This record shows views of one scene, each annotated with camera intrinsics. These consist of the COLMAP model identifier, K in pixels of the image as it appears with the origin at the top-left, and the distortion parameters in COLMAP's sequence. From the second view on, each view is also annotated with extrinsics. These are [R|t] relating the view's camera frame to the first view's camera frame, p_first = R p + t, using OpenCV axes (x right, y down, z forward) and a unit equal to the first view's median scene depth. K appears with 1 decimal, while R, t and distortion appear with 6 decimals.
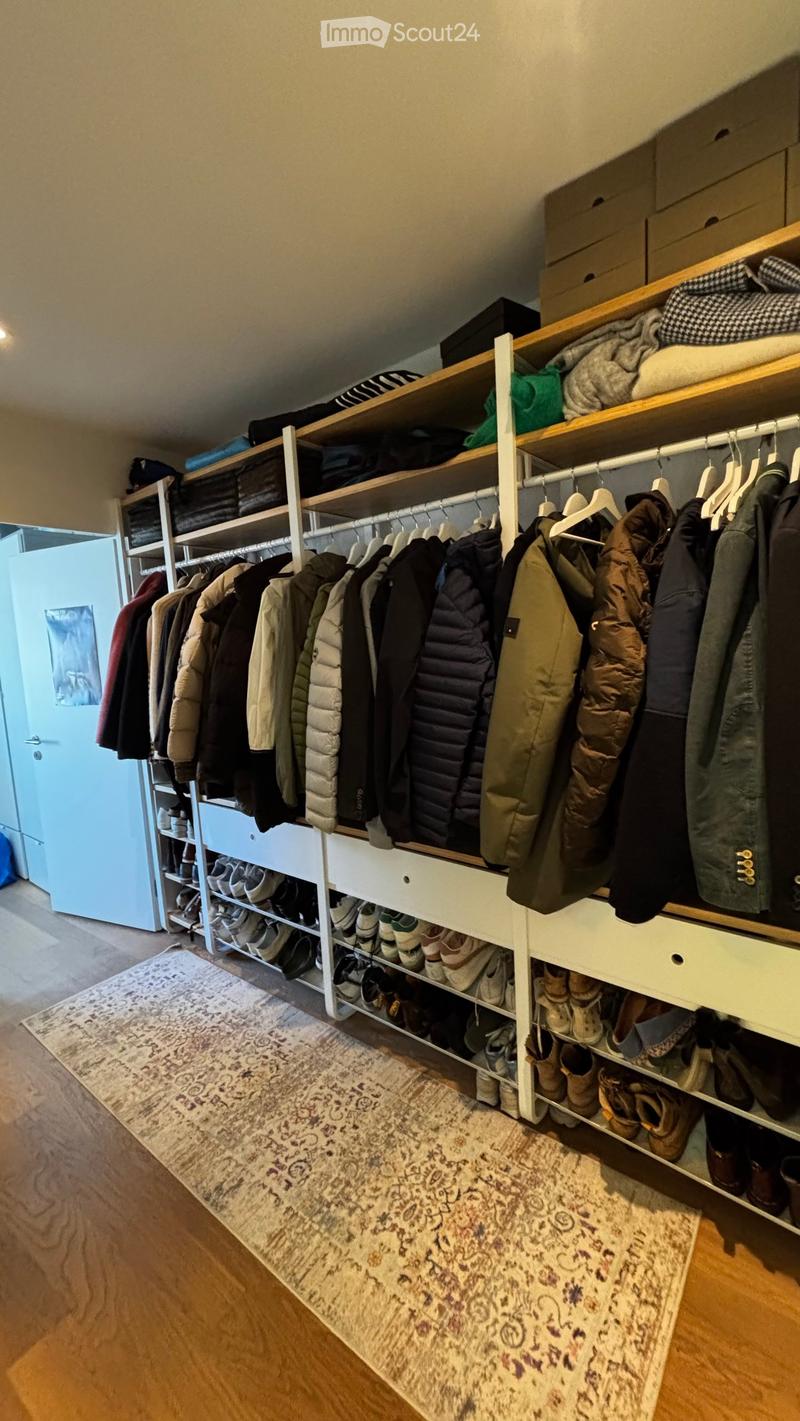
lens RADIAL K [[571.4, 0, 398.4], [0, 571.4, 711.4], [0, 0, 1]] dist [0.009924, -0.003095]
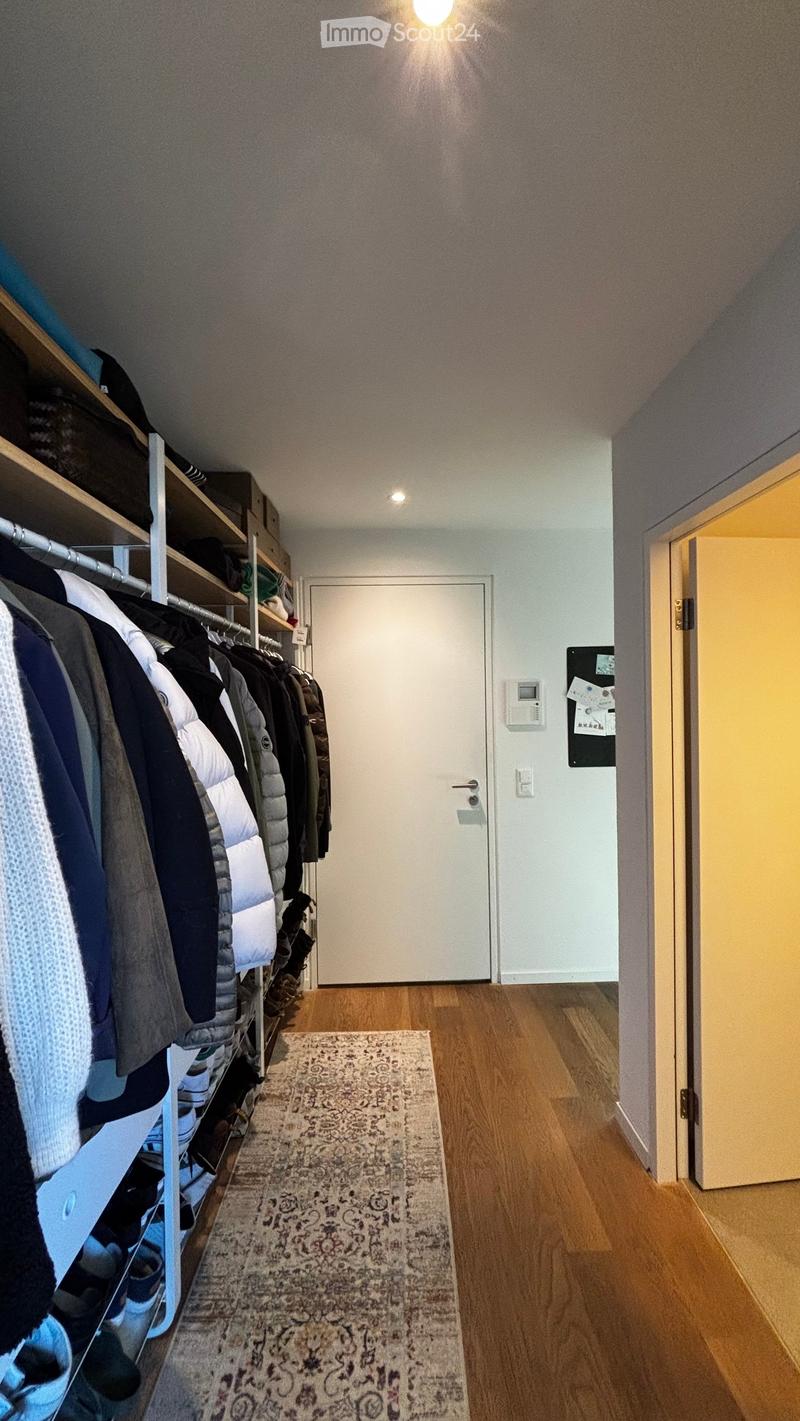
lens RADIAL K [[571.4, 0, 402.0], [0, 571.4, 710.3], [0, 0, 1]] dist [0.009924, -0.003095]
pose [[-0.622917, 0.048613, 0.780776, -1.141146], [0.127704, 0.990998, 0.040183, -0.184053], [-0.771794, 0.124739, -0.623517, 1.580713]]
